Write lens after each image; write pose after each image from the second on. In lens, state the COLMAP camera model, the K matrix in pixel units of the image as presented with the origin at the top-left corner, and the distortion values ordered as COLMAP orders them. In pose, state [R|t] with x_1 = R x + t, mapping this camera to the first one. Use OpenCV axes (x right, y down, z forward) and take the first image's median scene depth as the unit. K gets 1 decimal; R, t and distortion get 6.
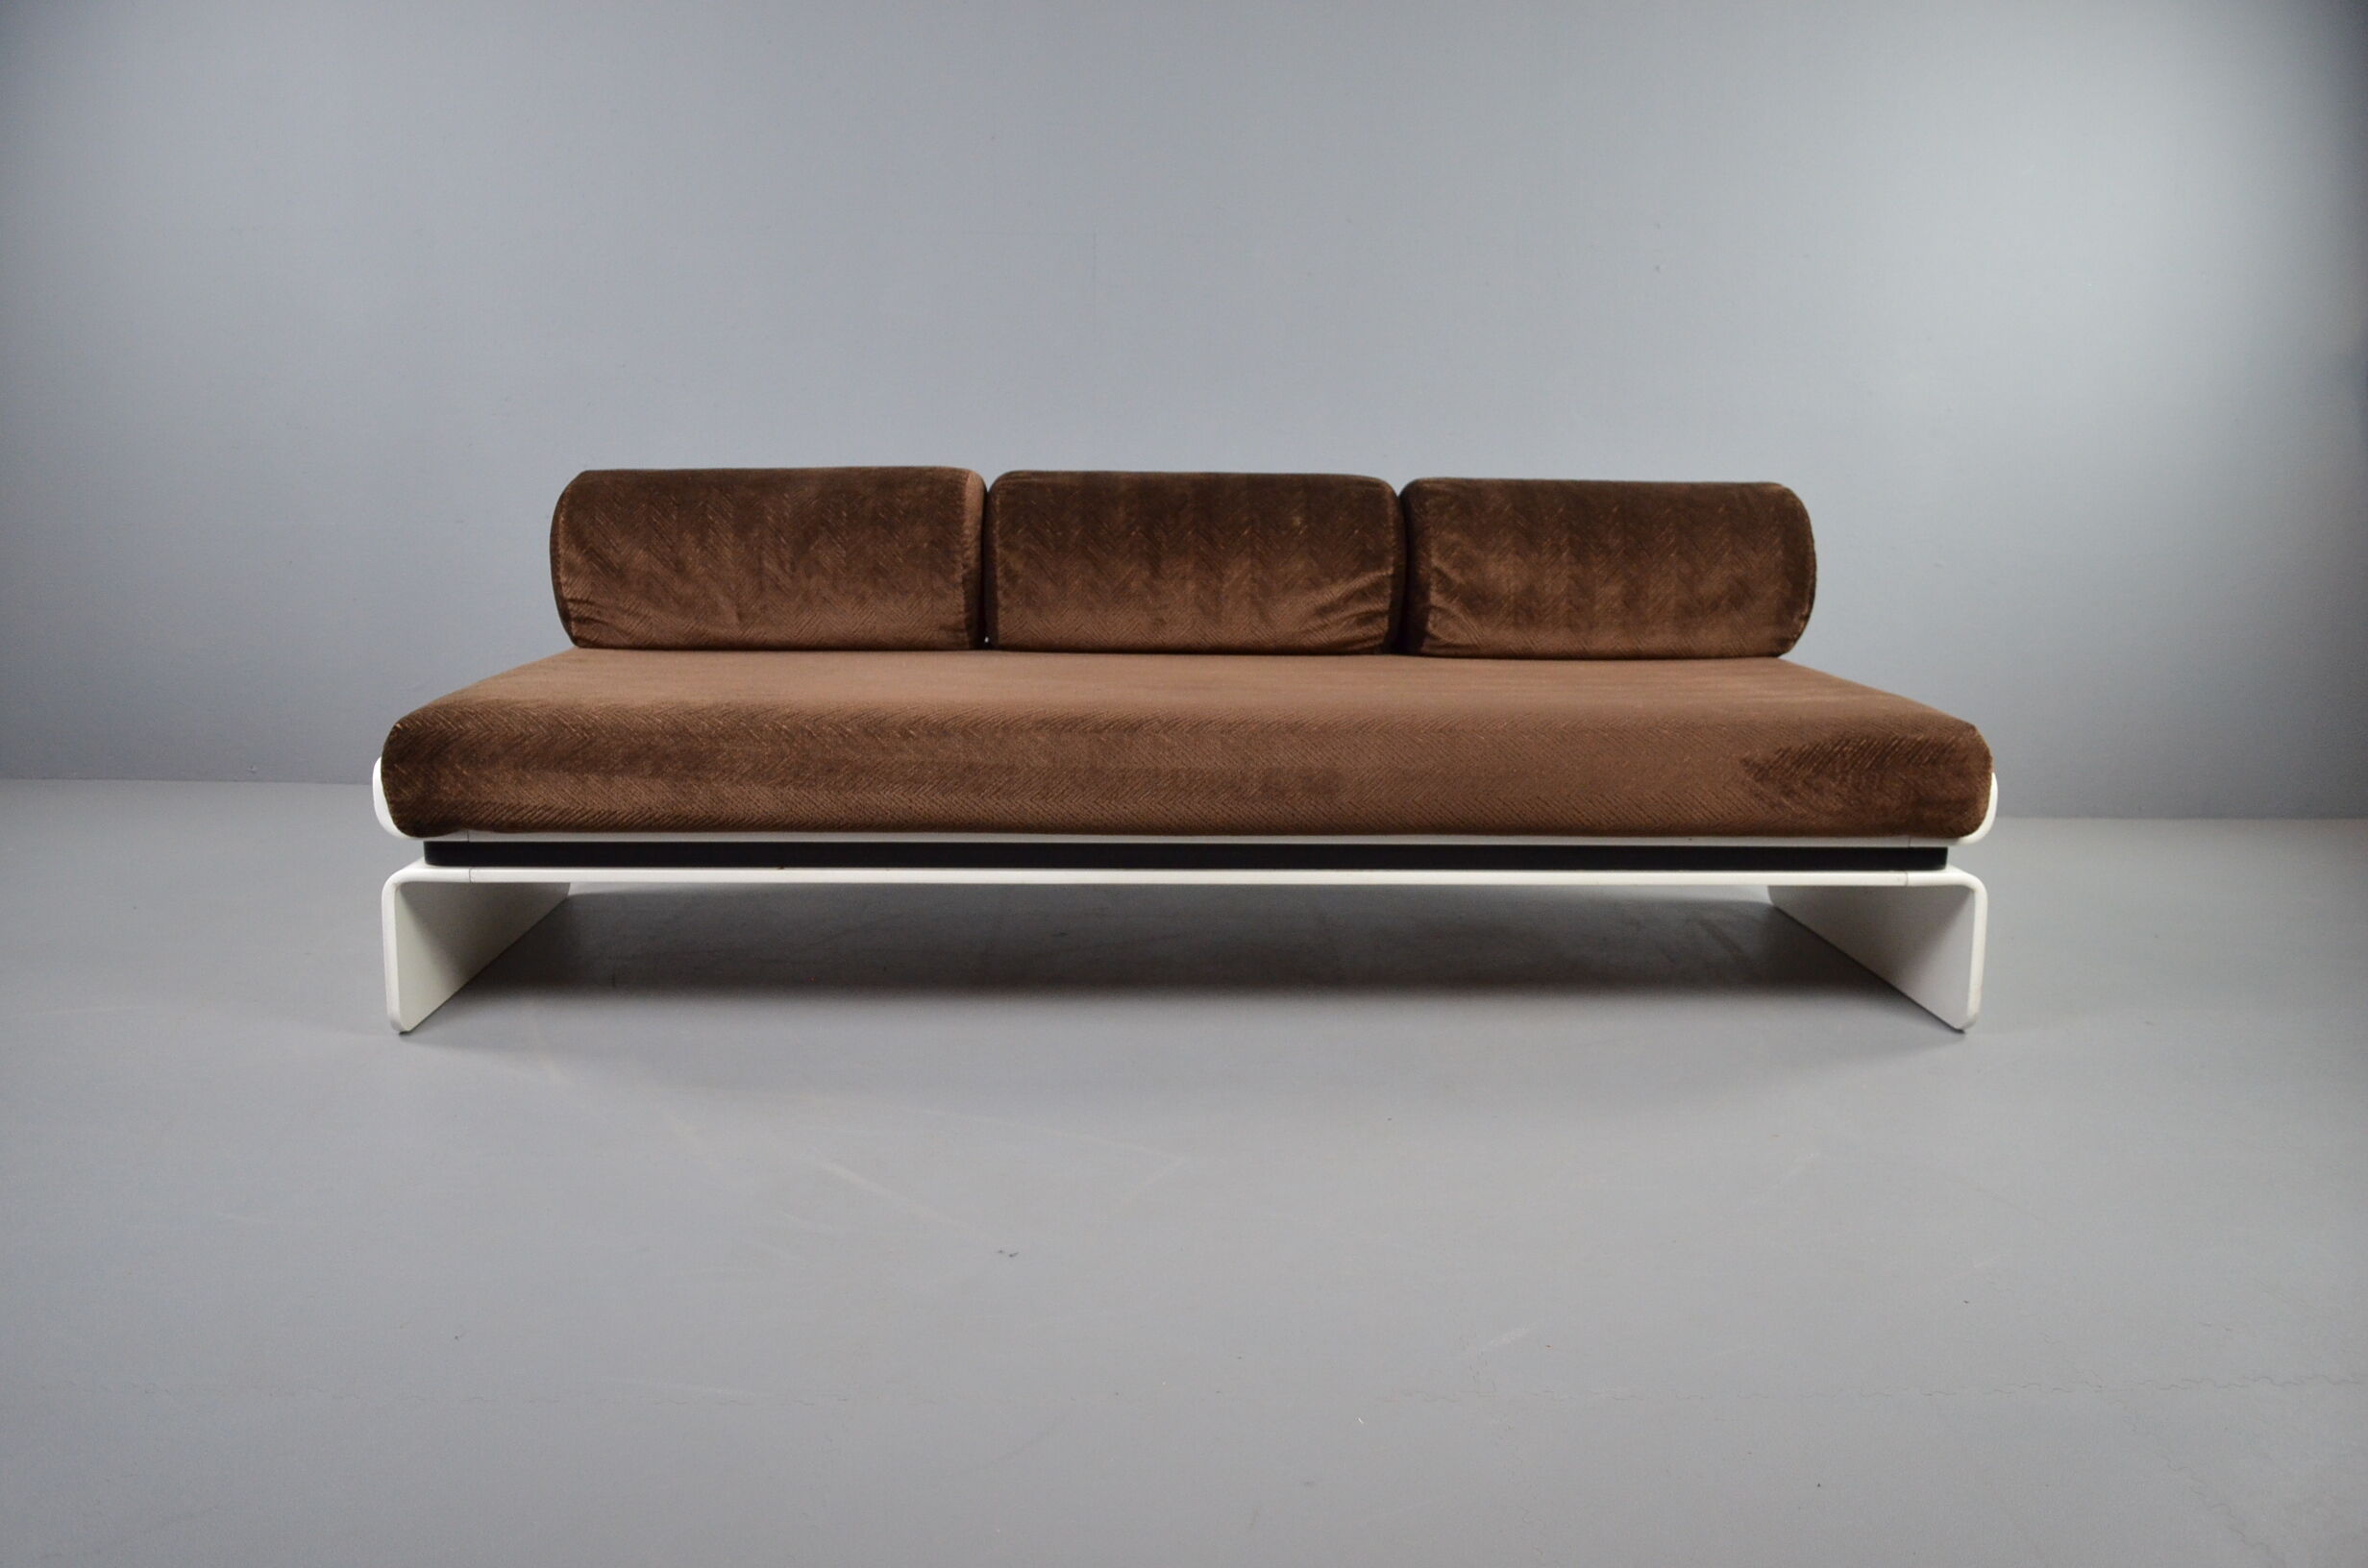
lens RADIAL K [[1840.7, 0, 1184.0], [0, 1840.7, 784.0], [0, 0, 1]] dist [-0.077152, 0.005549]
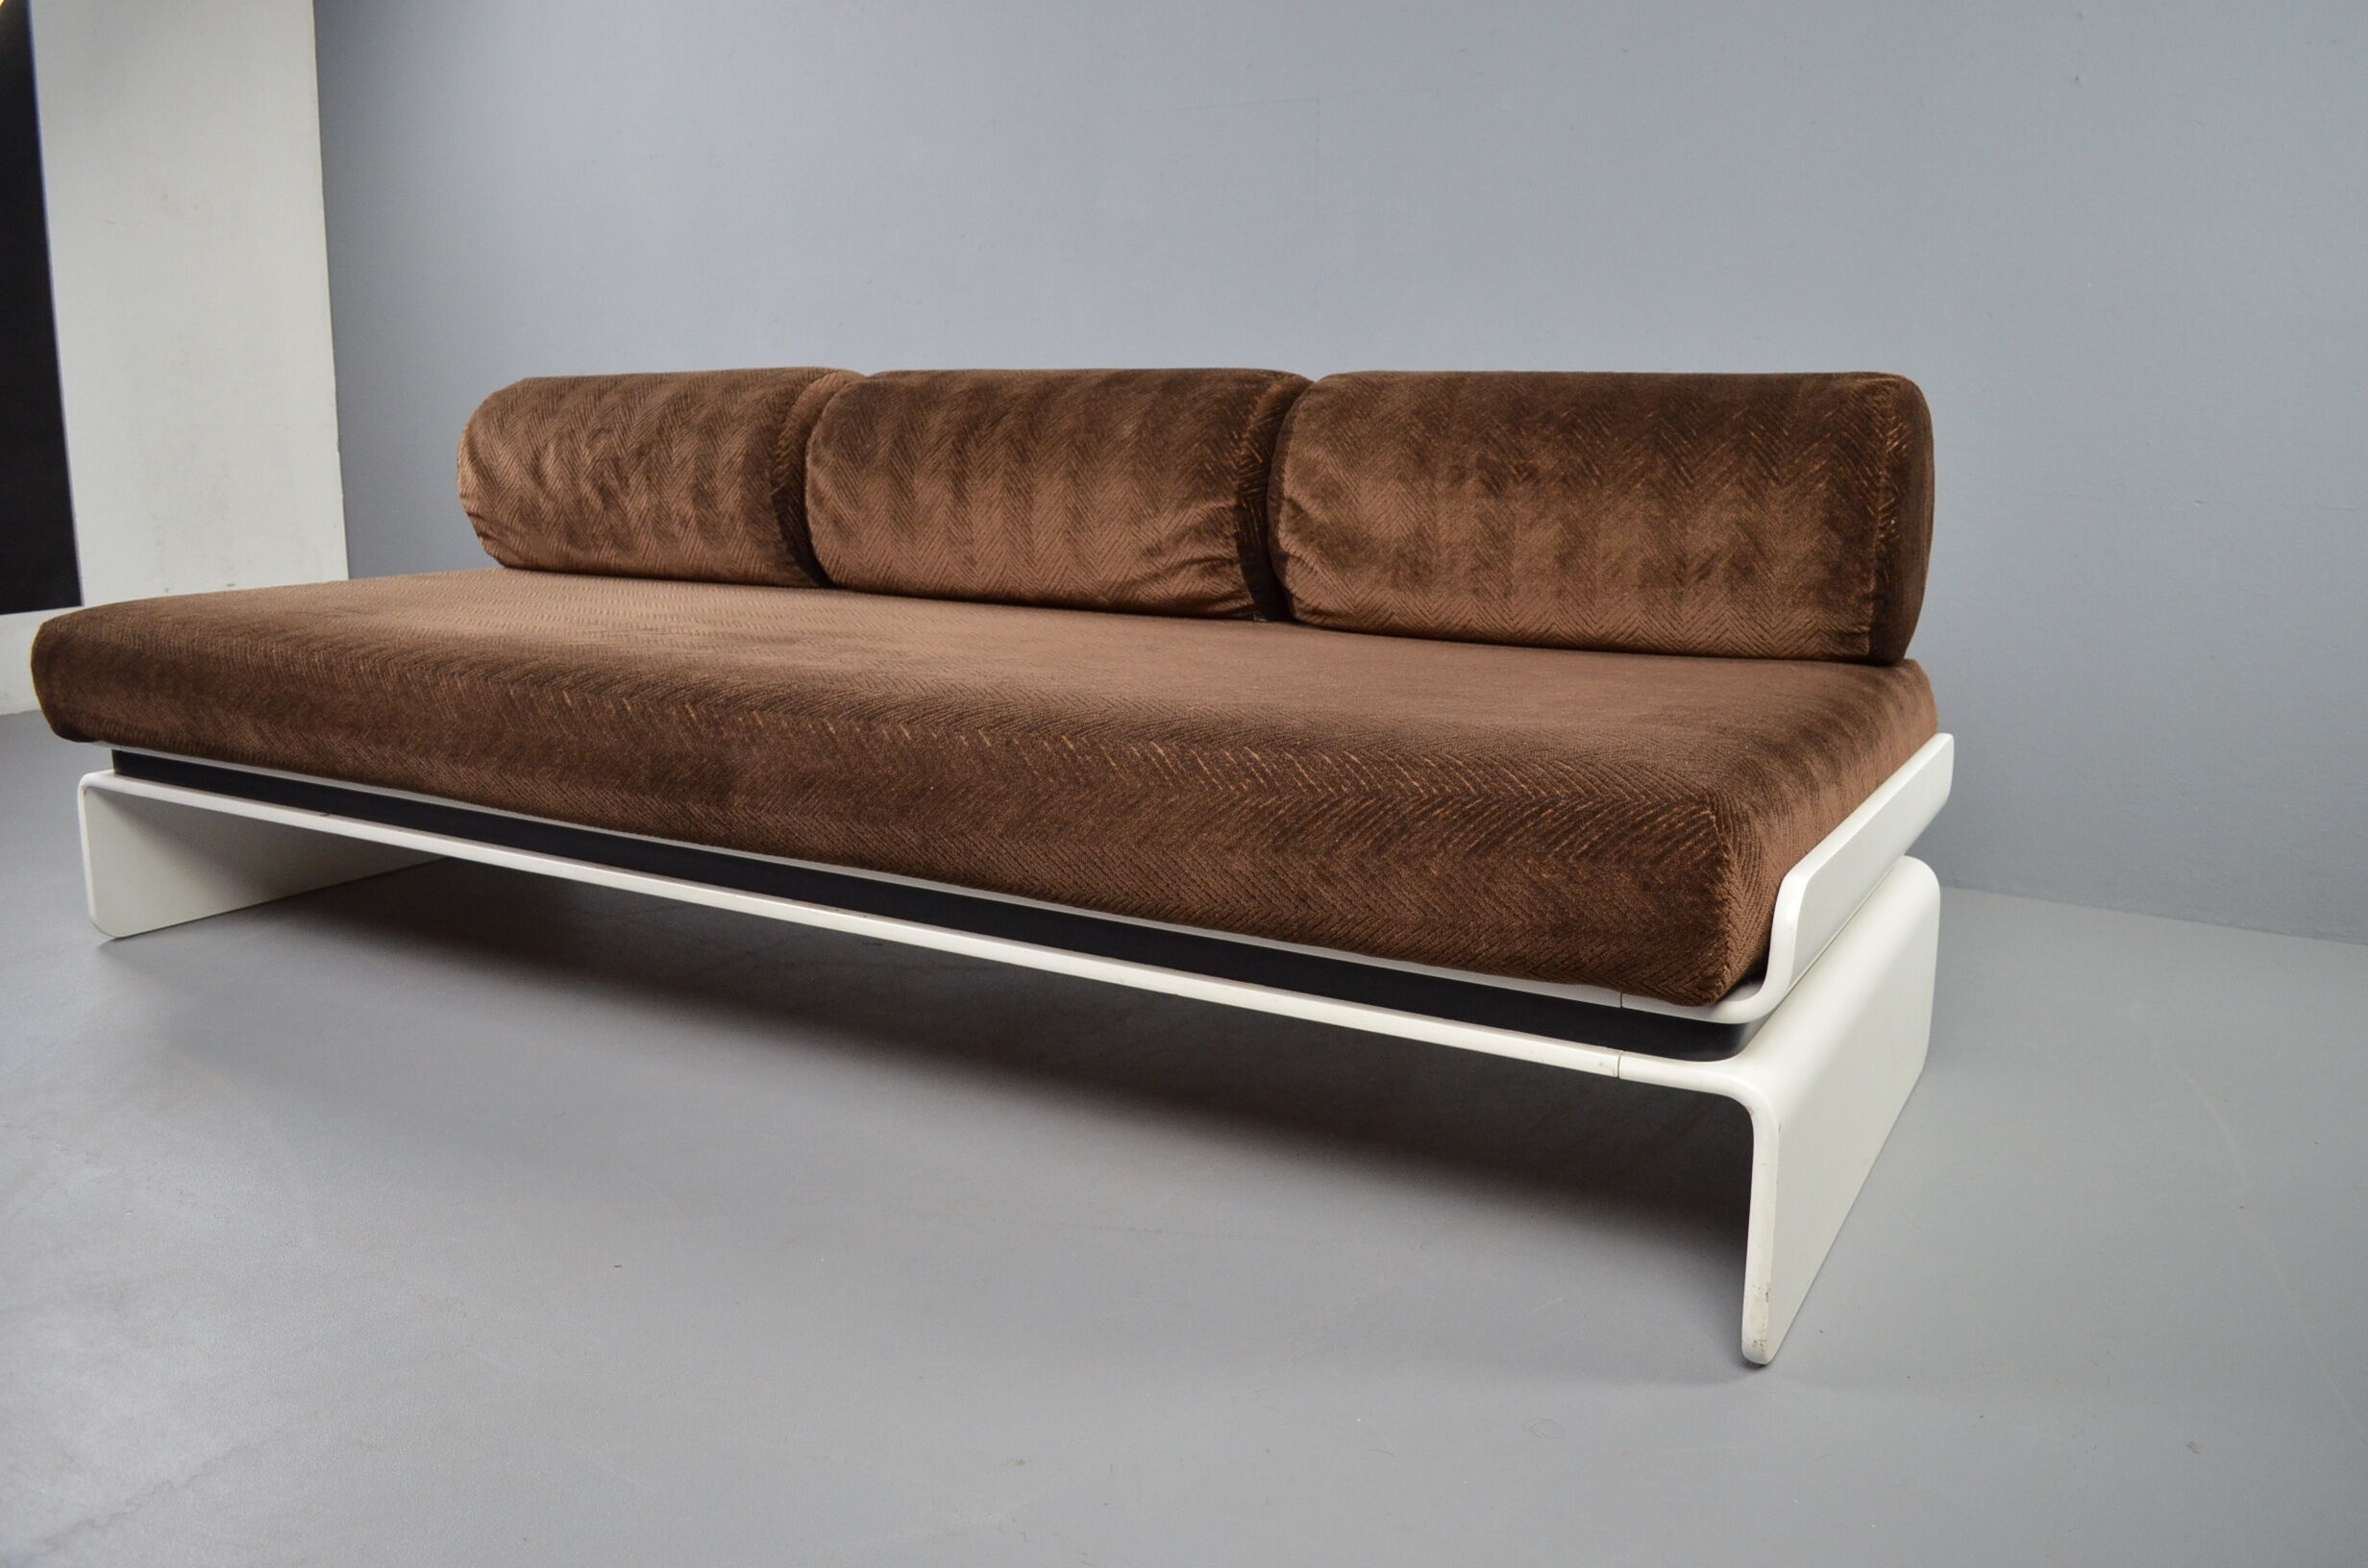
lens RADIAL K [[1840.7, 0, 1184.0], [0, 1840.7, 784.0], [0, 0, 1]] dist [-0.077152, 0.005549]
pose [[0.848437, 0.102180, -0.519340, 0.477501], [-0.093836, 0.994684, 0.042405, -0.036403], [0.520913, 0.012755, 0.853515, 0.393864]]
